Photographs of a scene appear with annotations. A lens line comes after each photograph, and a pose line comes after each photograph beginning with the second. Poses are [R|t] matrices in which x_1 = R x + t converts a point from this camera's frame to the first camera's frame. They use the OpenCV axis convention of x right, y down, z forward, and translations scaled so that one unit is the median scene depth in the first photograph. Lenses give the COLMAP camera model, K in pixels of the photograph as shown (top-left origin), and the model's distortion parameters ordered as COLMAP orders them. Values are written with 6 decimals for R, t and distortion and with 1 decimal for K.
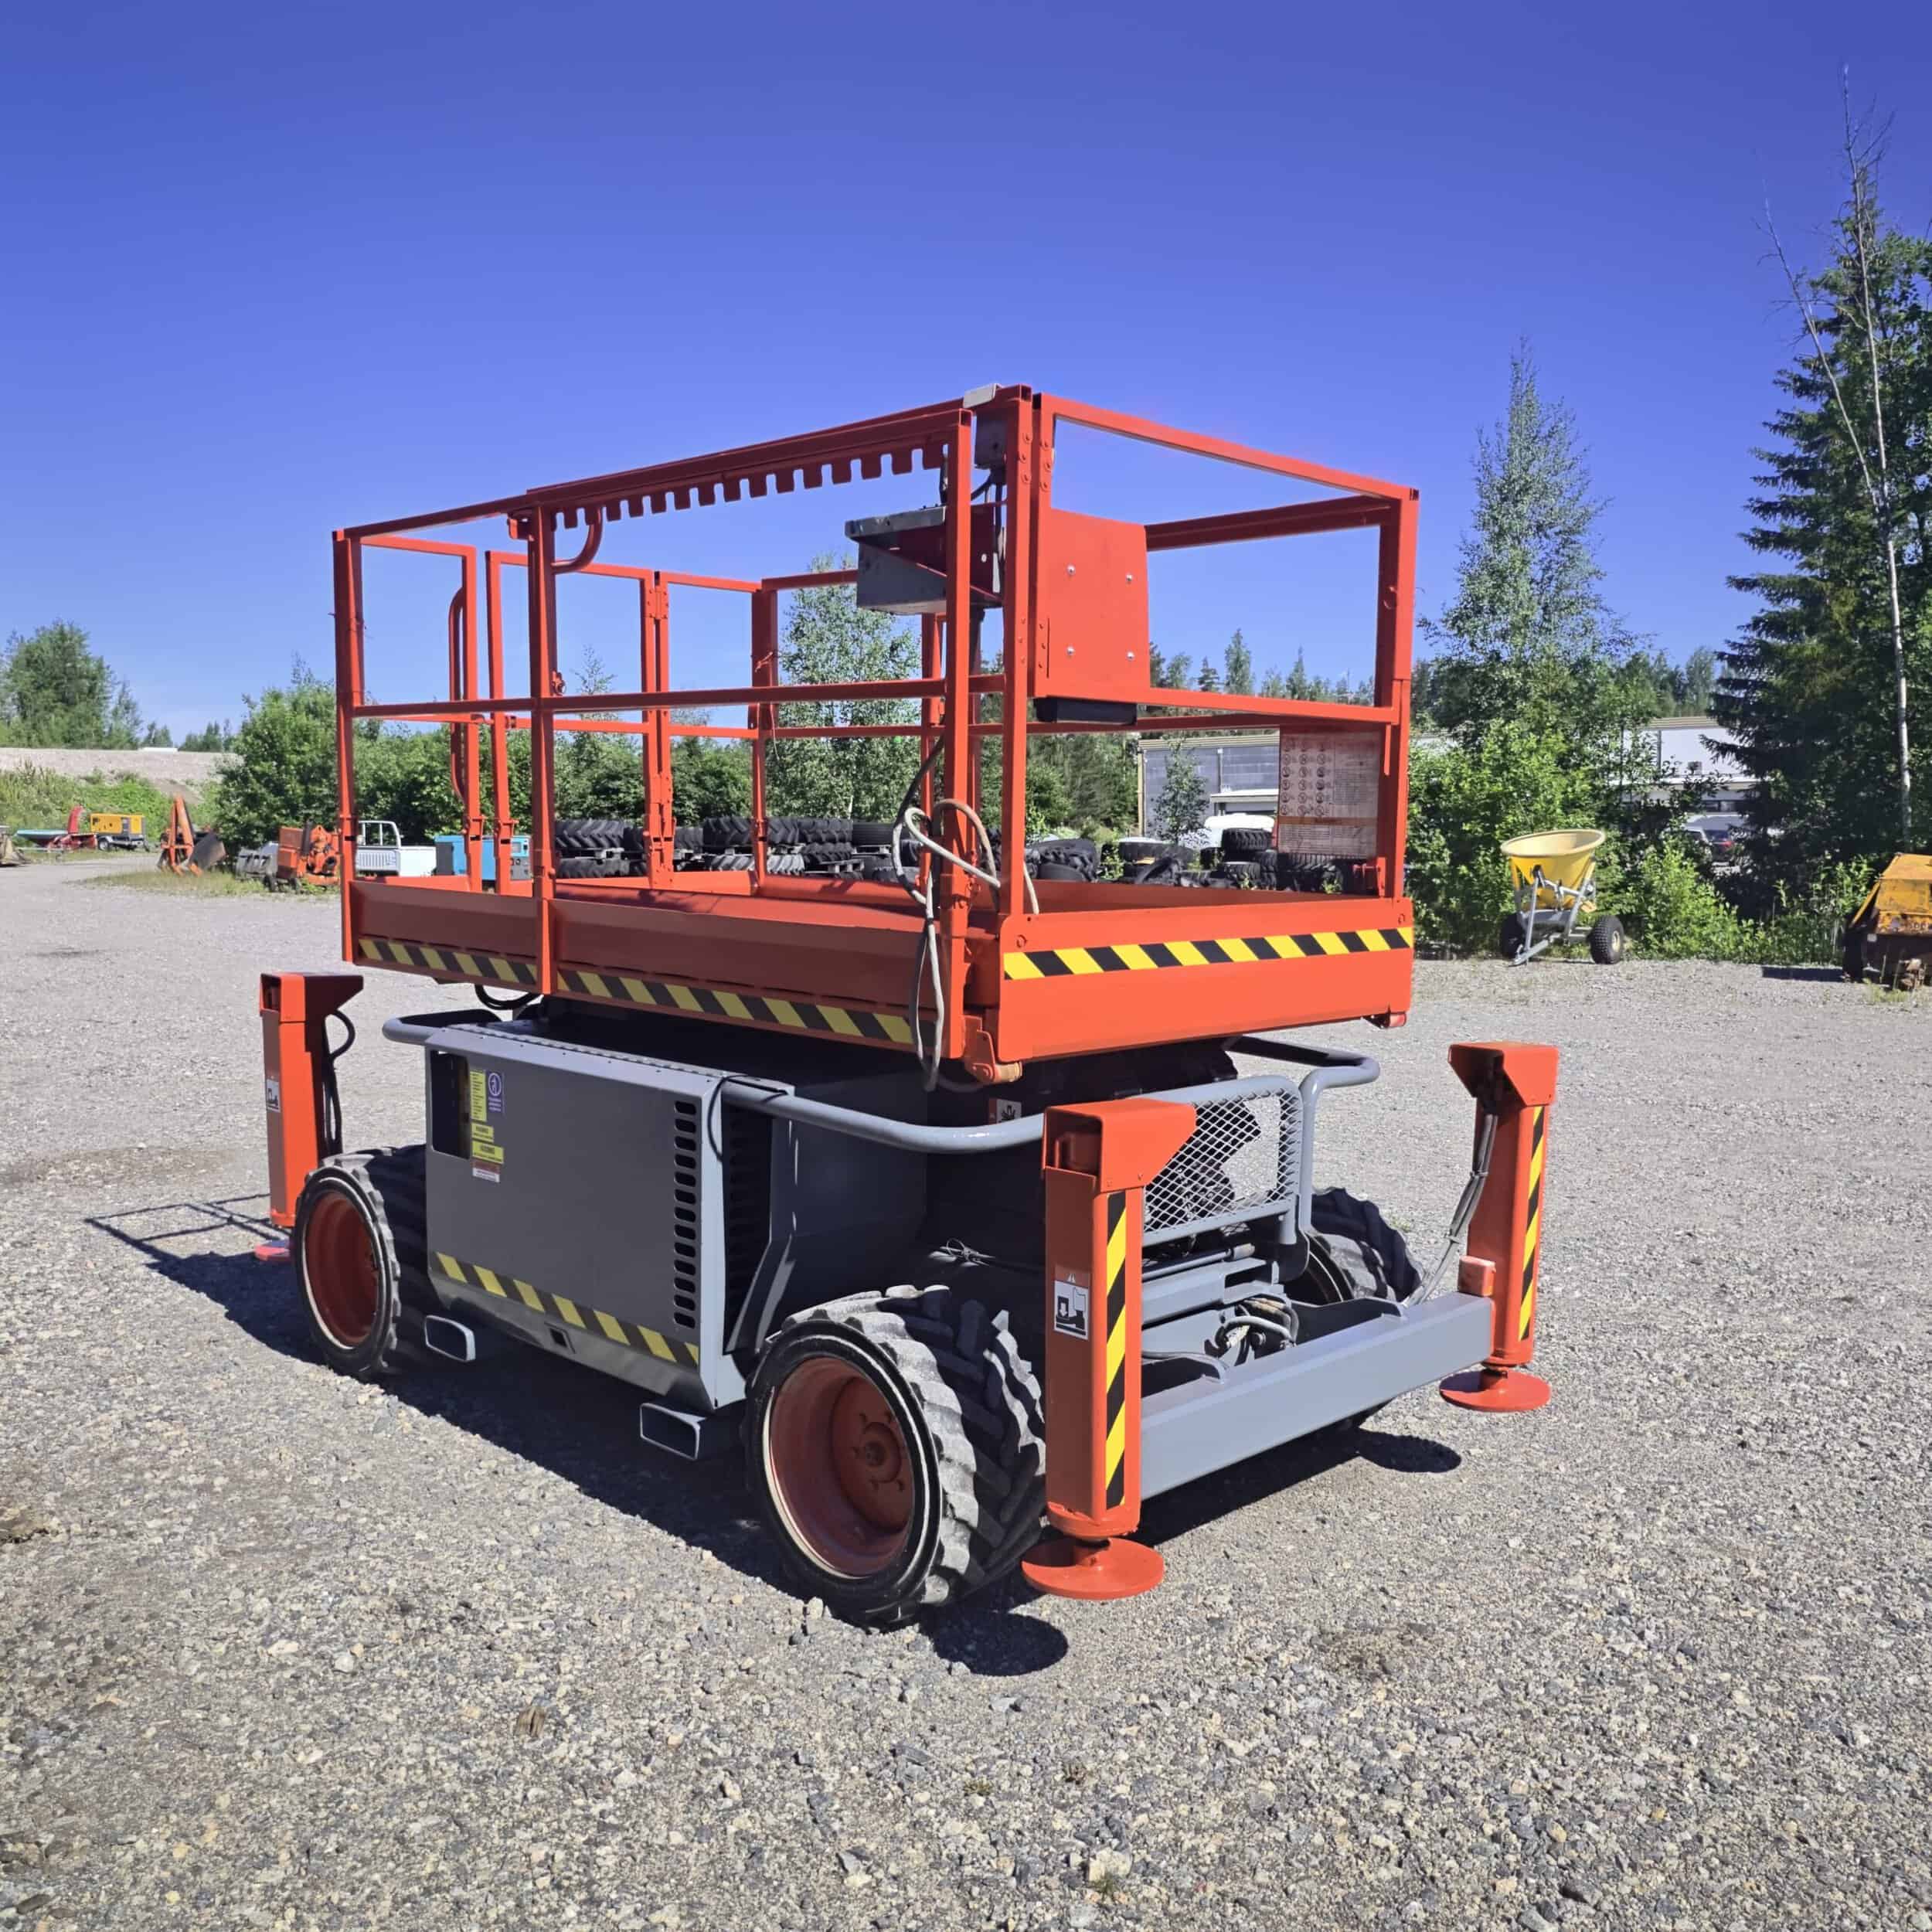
lens RADIAL K [[1832.1, 0, 983.5], [0, 1832.1, 978.9], [0, 0, 1]] dist [-0.001450, 0.018875]
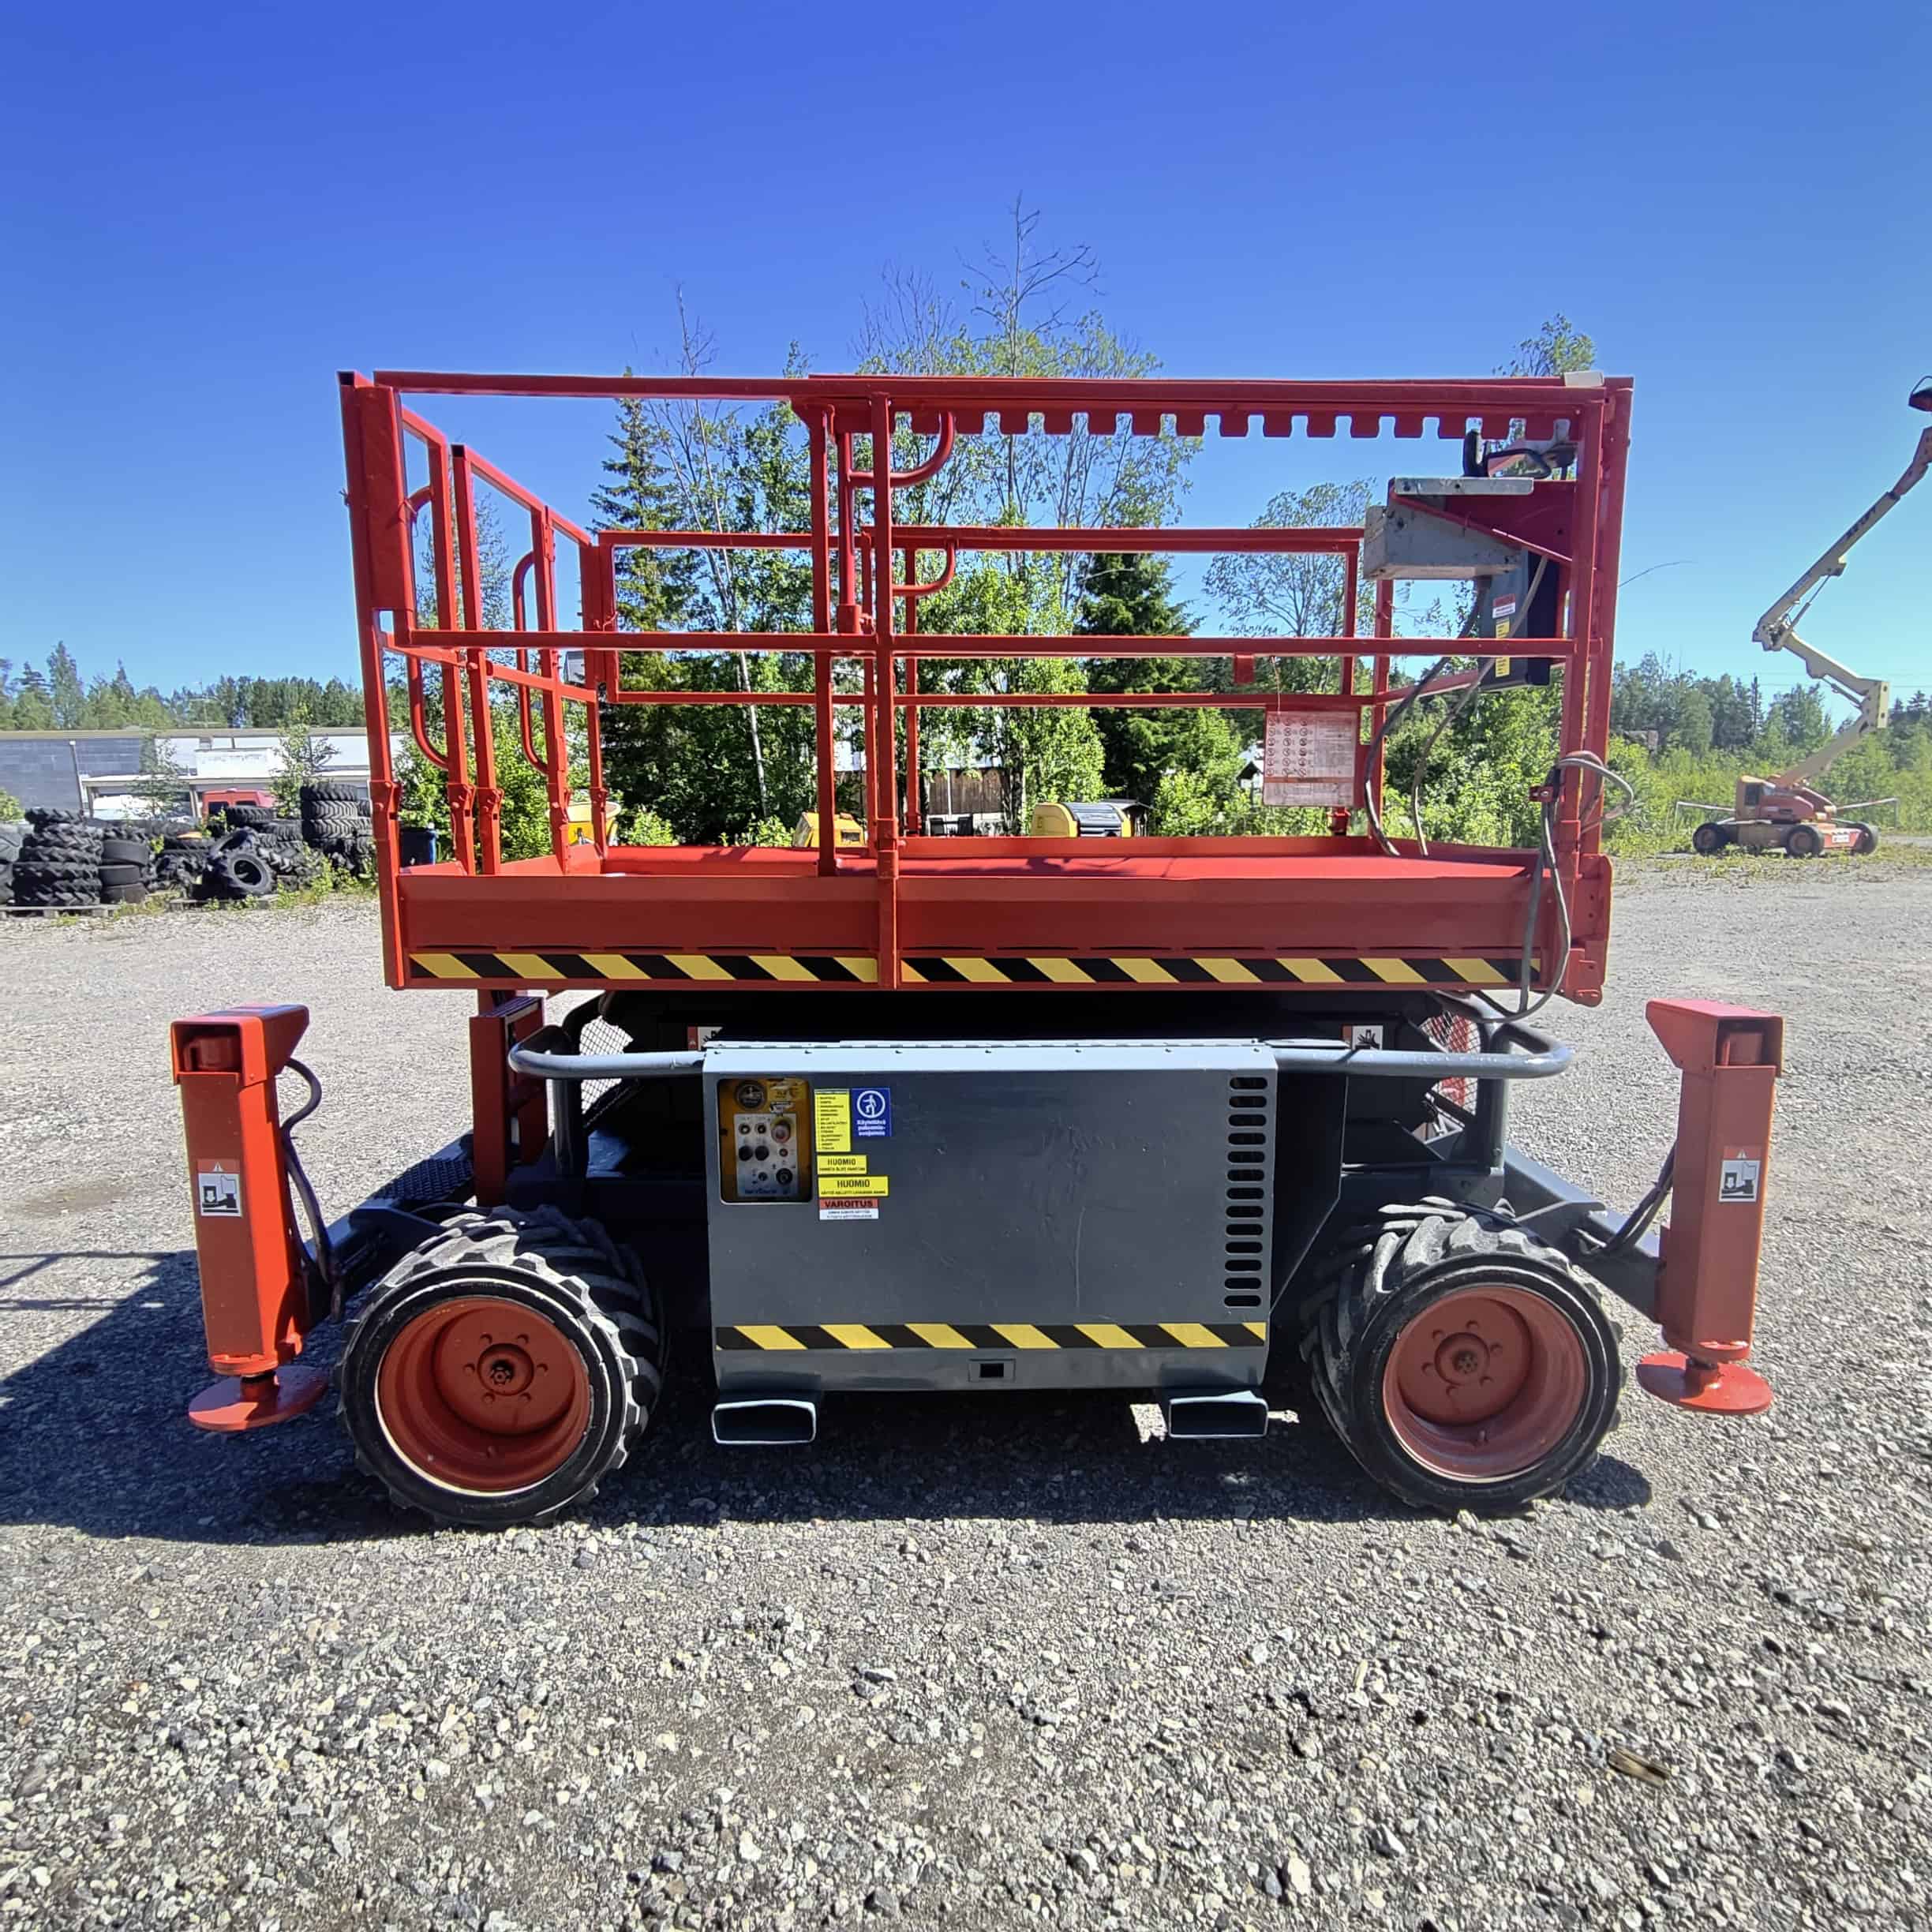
lens RADIAL K [[1201.1, 0, 966.0], [0, 1201.1, 966.0], [0, 0, 1]] dist [0.011176, 0.001907]
pose [[0.697025, -0.116007, 0.707600, -0.656314], [0.078508, 0.993240, 0.085501, -0.051381], [-0.712736, -0.004045, 0.701421, 0.624915]]
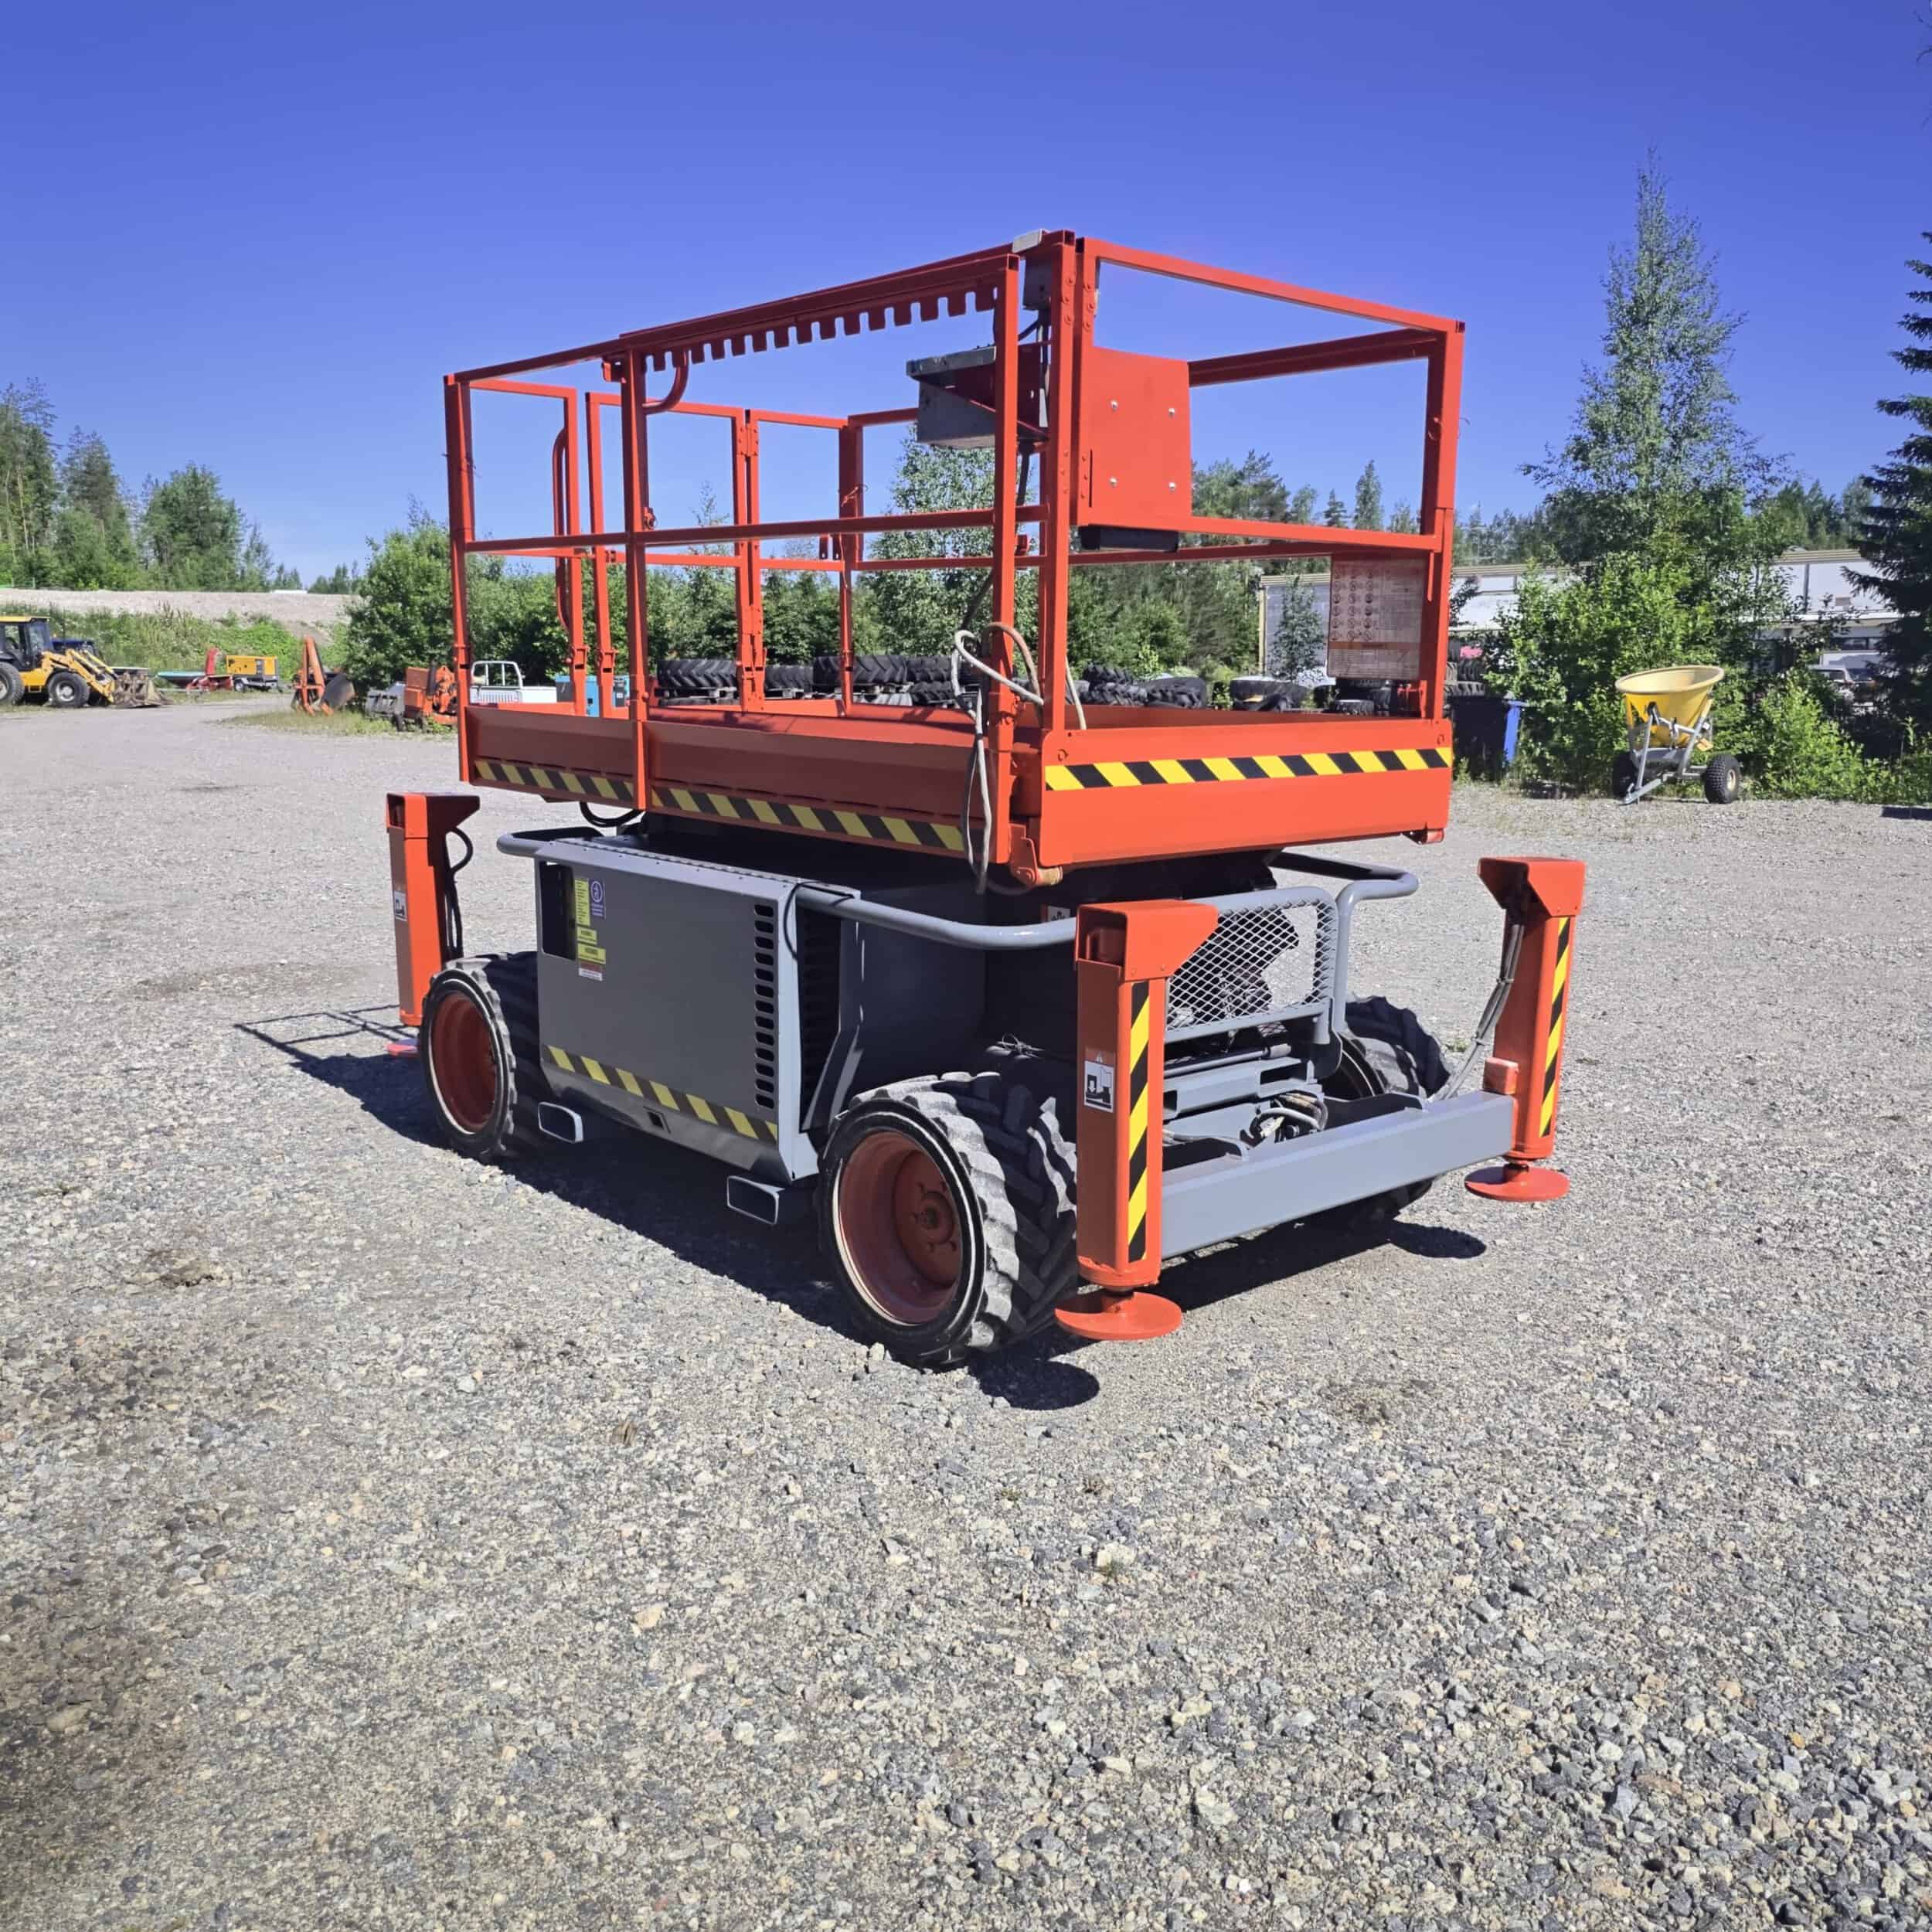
lens RADIAL K [[1837.3, 0, 966.0], [0, 1837.3, 966.0], [0, 0, 1]] dist [0.063733, -0.175490]
pose [[0.997167, 0.010461, -0.074485, 0.038621], [-0.004718, 0.997030, 0.076875, 0.017399], [0.075068, -0.076306, 0.994255, -0.088326]]
